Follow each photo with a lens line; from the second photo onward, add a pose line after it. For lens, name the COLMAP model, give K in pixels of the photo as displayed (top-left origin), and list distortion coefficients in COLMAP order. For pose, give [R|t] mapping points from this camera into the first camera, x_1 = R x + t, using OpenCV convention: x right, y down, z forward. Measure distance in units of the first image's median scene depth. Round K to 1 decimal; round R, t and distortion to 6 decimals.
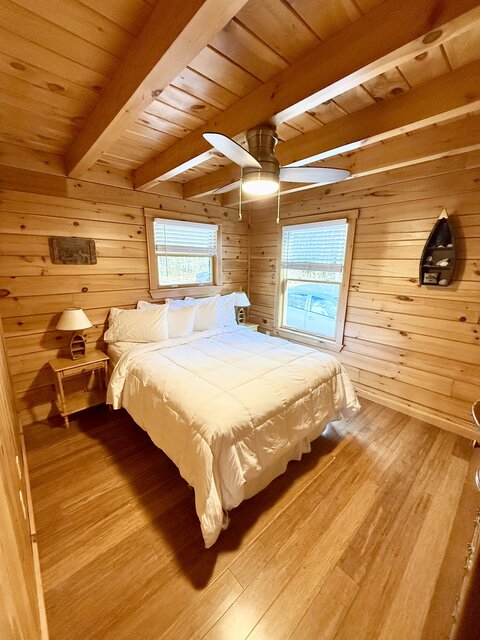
lens RADIAL K [[255.0, 0, 240.1], [0, 255.0, 318.3], [0, 0, 1]] dist [0.001037, -0.000082]
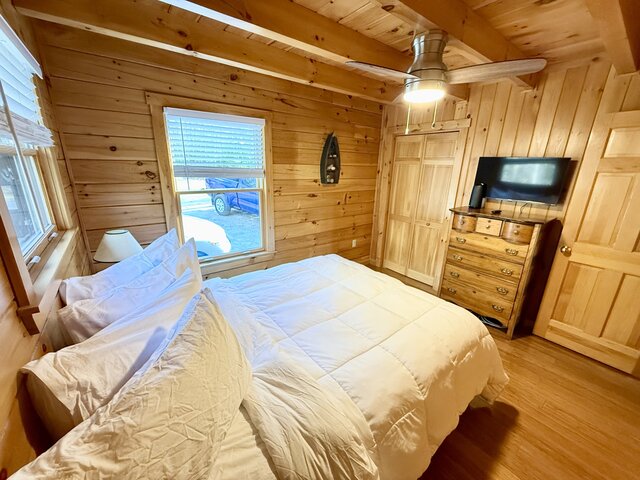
lens RADIAL K [[255.0, 0, 317.6], [0, 255.0, 241.0], [0, 0, 1]] dist [0.001037, -0.000082]
pose [[0.083875, -0.293852, 0.952164, -0.657243], [0.196564, 0.941635, 0.273287, -0.214361], [-0.976897, 0.164239, 0.136740, 0.859960]]
